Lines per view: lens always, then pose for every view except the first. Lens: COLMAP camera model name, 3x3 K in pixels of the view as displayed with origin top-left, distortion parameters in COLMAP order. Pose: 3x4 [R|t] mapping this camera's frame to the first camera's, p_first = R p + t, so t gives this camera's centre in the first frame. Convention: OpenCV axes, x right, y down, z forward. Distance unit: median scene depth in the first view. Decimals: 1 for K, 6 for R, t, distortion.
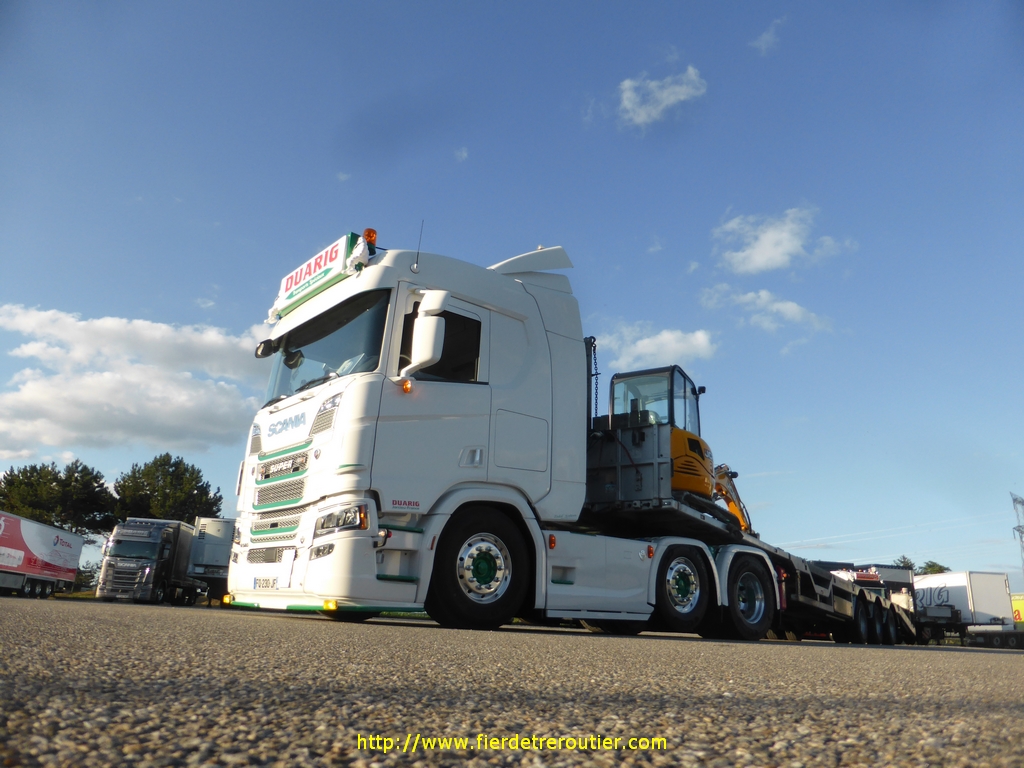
lens RADIAL K [[739.6, 0, 512.0], [0, 739.6, 384.0], [0, 0, 1]] dist [-0.055203, 0.047065]
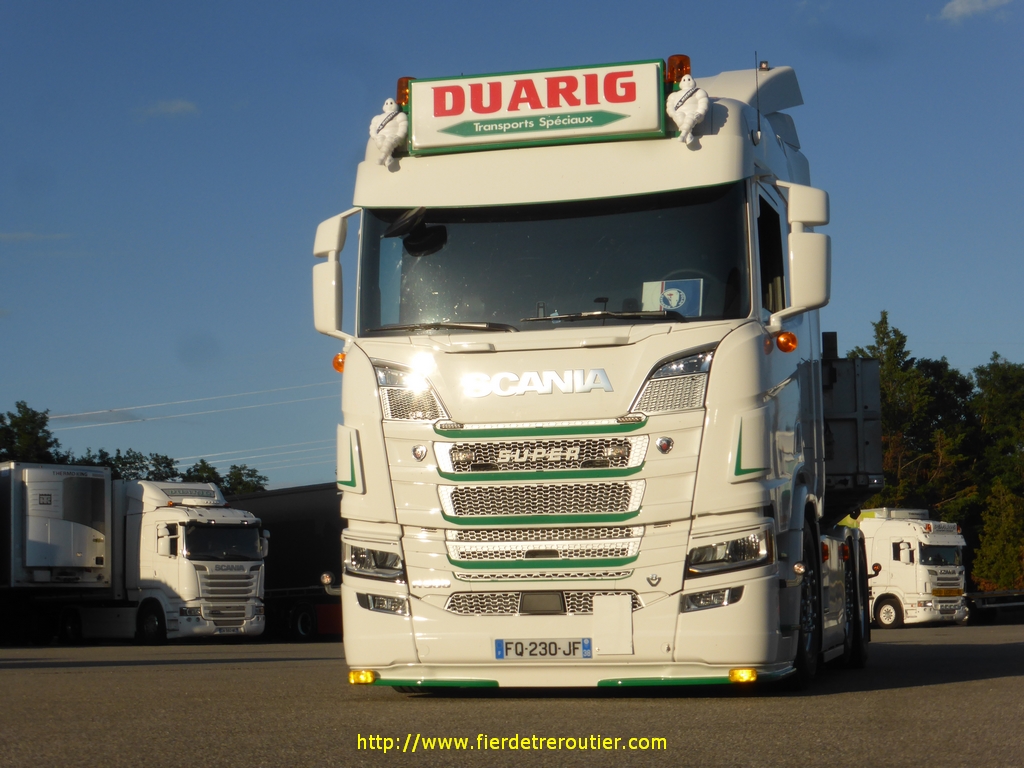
lens RADIAL K [[1876.3, 0, 514.2], [0, 1876.3, 397.3], [0, 0, 1]] dist [0.238697, -3.534314]
pose [[0.823330, 0.002977, 0.567555, -1.170346], [-0.120384, 0.978149, 0.169507, -0.184256], [-0.554649, -0.207884, 0.805698, -0.195255]]
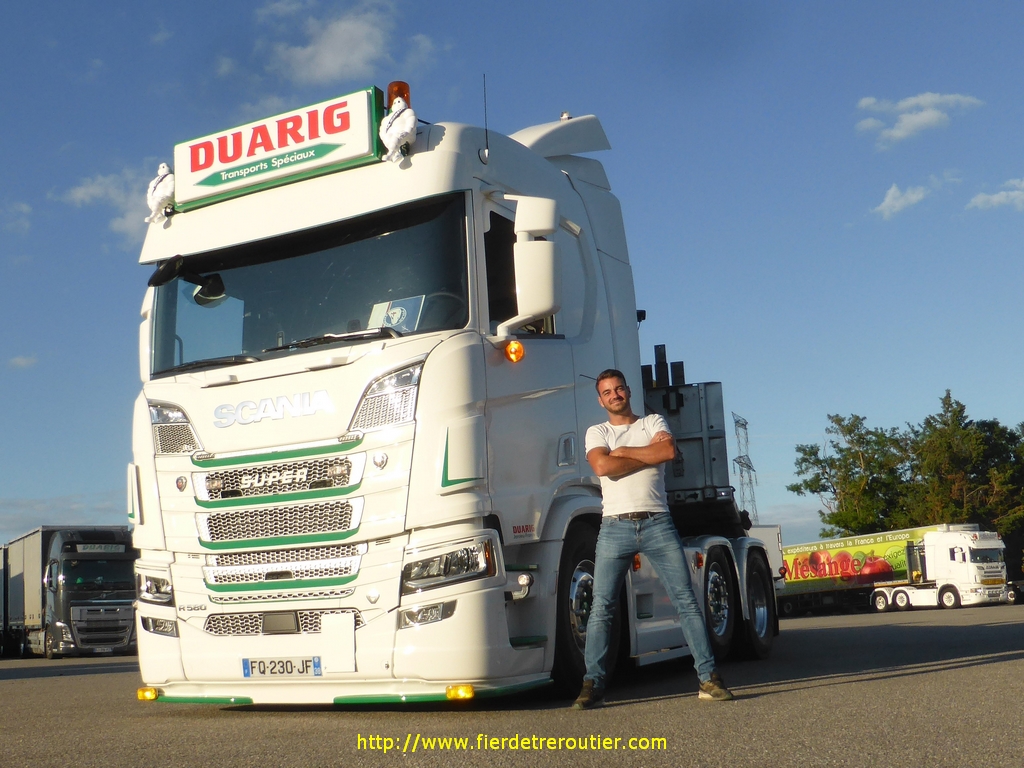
lens RADIAL K [[1177.9, 0, 472.4], [0, 1177.9, 467.4], [0, 0, 1]] dist [-0.095427, 0.037827]
pose [[0.926102, -0.046246, 0.374427, -0.516941], [-0.023259, 0.983572, 0.179013, -0.073538], [-0.376555, -0.174493, 0.909812, 0.055012]]
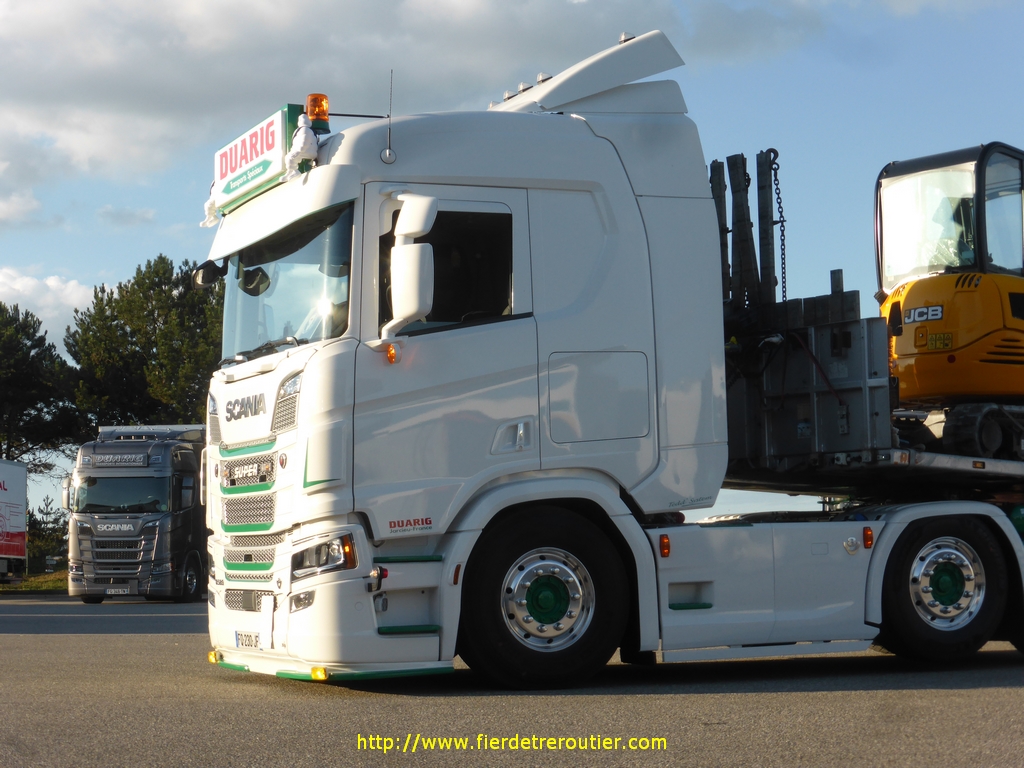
lens RADIAL K [[1997.9, 0, 512.0], [0, 1997.9, 384.0], [0, 0, 1]] dist [0.193888, -3.183563]
pose [[0.955805, -0.086556, -0.280972, 0.434665], [0.145731, 0.969495, 0.197083, -0.286920], [0.255342, -0.229319, 0.939262, -0.634734]]
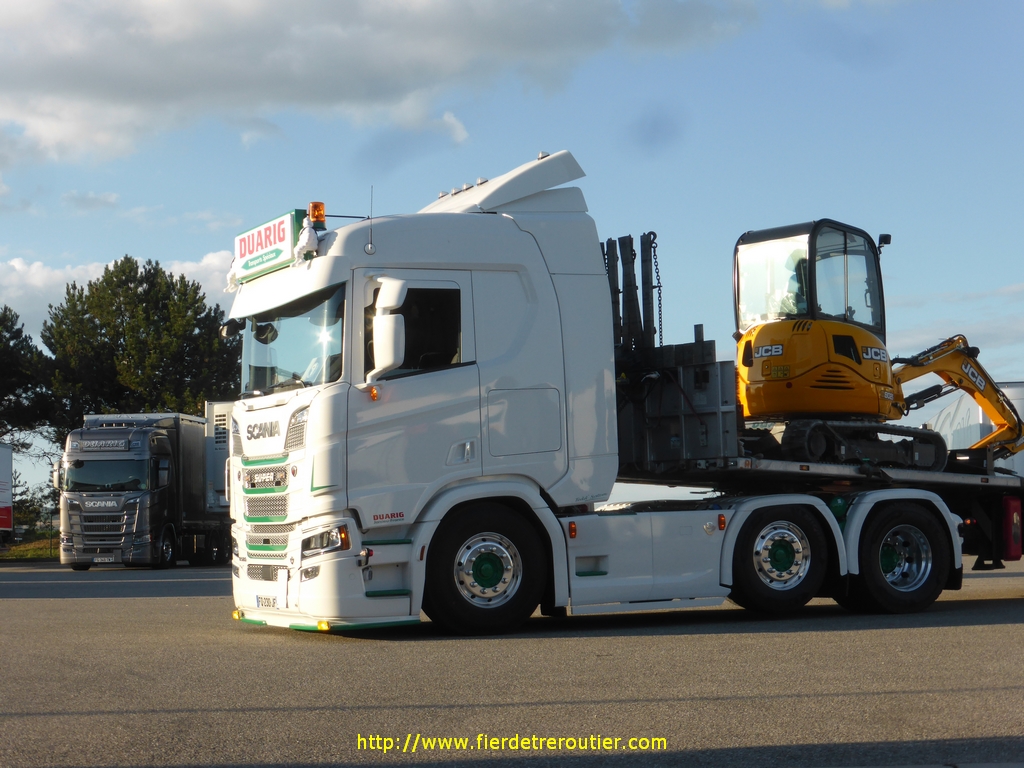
lens RADIAL K [[1876.3, 0, 514.2], [0, 1876.3, 397.3], [0, 0, 1]] dist [0.238697, -3.534314]
pose [[0.965735, -0.086303, -0.244759, 0.557708], [0.142741, 0.964263, 0.223206, -0.454171], [0.216749, -0.250495, 0.943542, -1.097392]]
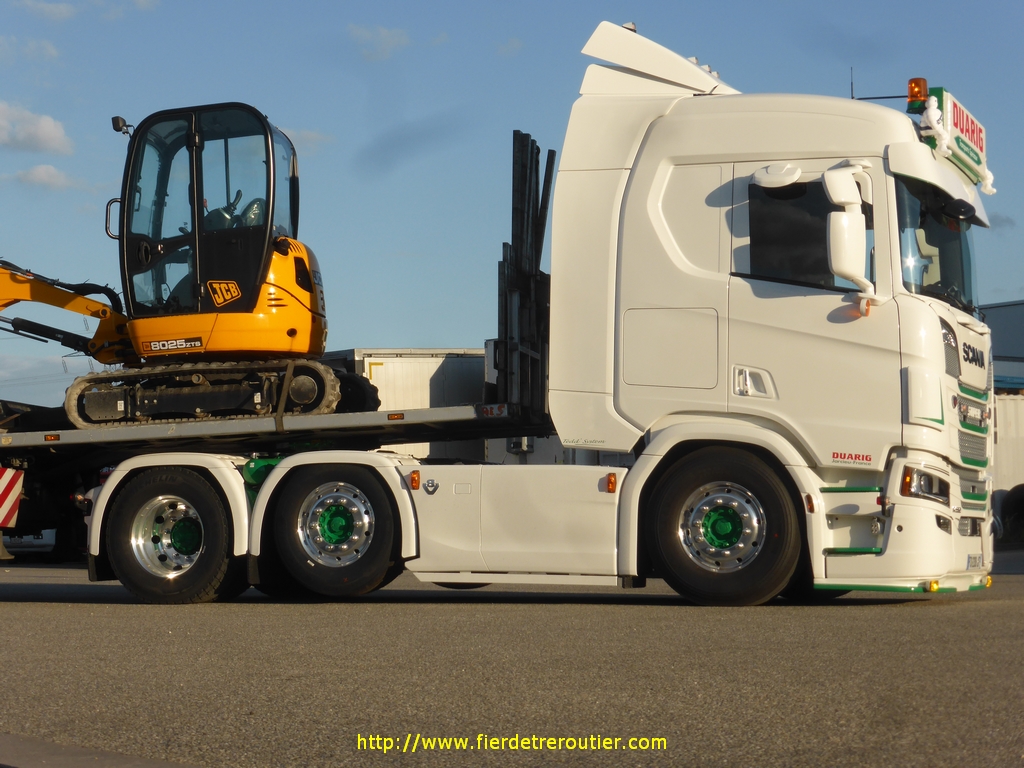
lens RADIAL K [[2148.8, 0, 512.0], [0, 2148.8, 384.0], [0, 0, 1]] dist [-0.087760, -0.255399]
pose [[-0.451232, 0.017244, 0.892240, -2.040158], [-0.294561, 0.940900, -0.167152, 0.586072], [-0.842392, -0.338244, -0.419485, 2.304328]]
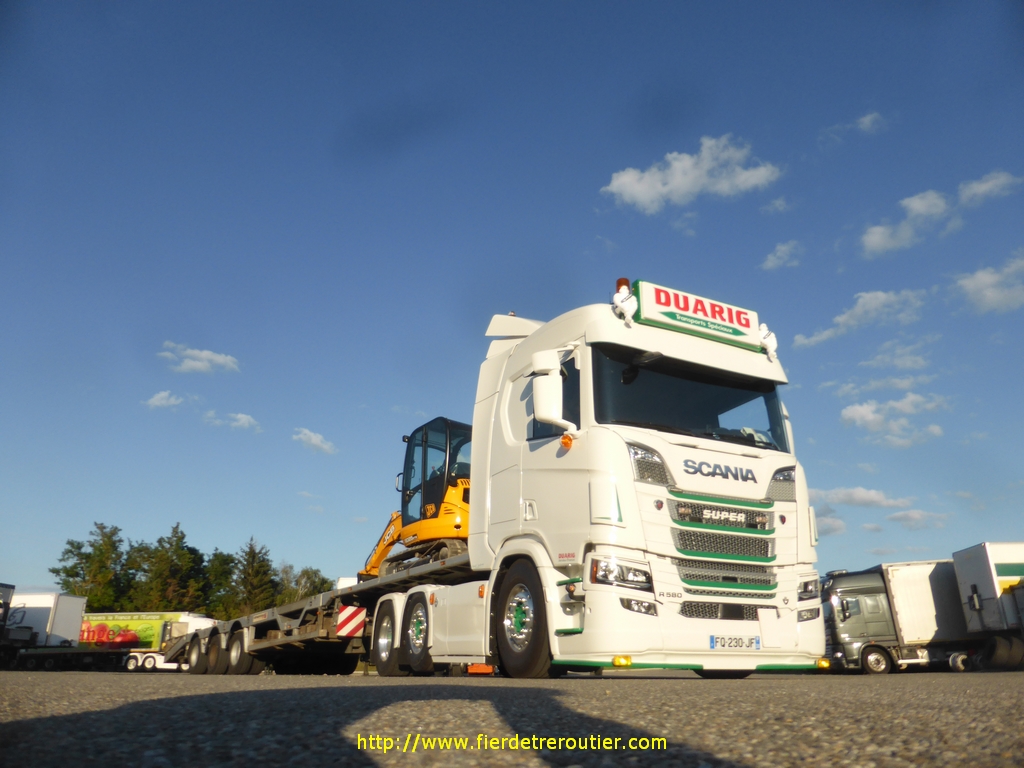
lens RADIAL K [[739.6, 0, 512.0], [0, 739.6, 384.0], [0, 0, 1]] dist [-0.055203, 0.047065]
pose [[0.261423, 0.307369, 0.914977, -1.279086], [-0.289771, 0.929208, -0.229357, 0.246294], [-0.920701, -0.205174, 0.331983, 0.956827]]
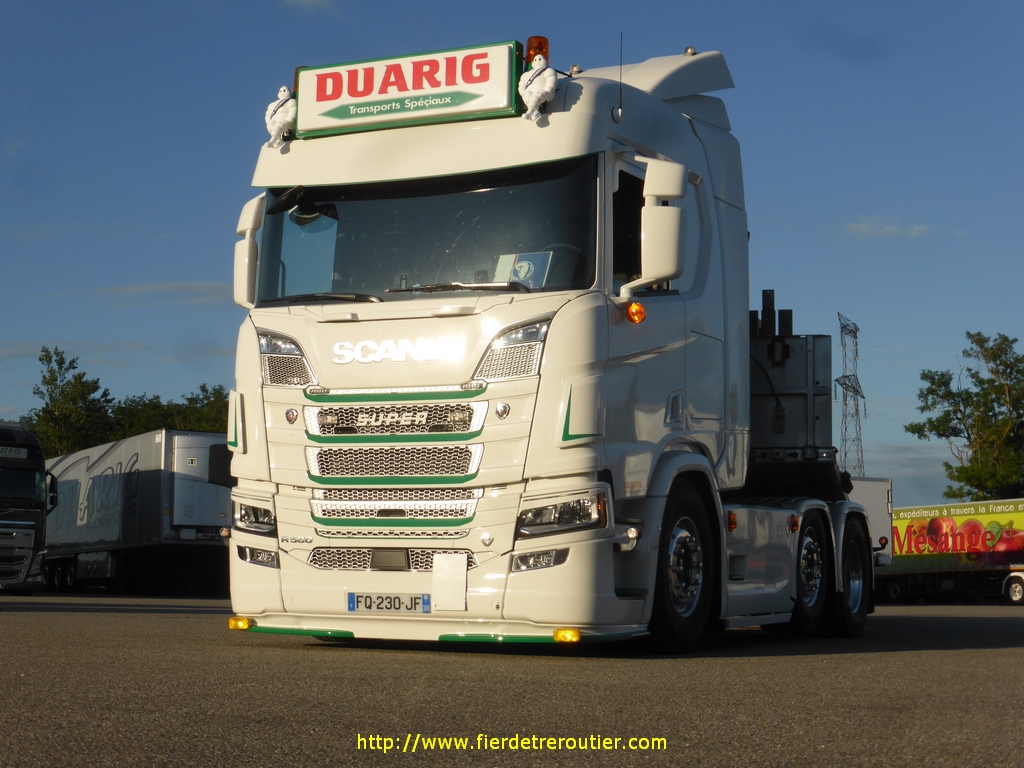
lens RADIAL K [[1679.1, 0, 512.0], [0, 1679.1, 384.0], [0, 0, 1]] dist [0.135112, -2.232365]
pose [[0.915532, 0.012491, 0.402051, -0.781285], [-0.095958, 0.977443, 0.188143, -0.191358], [-0.390632, -0.210831, 0.896079, -0.304878]]
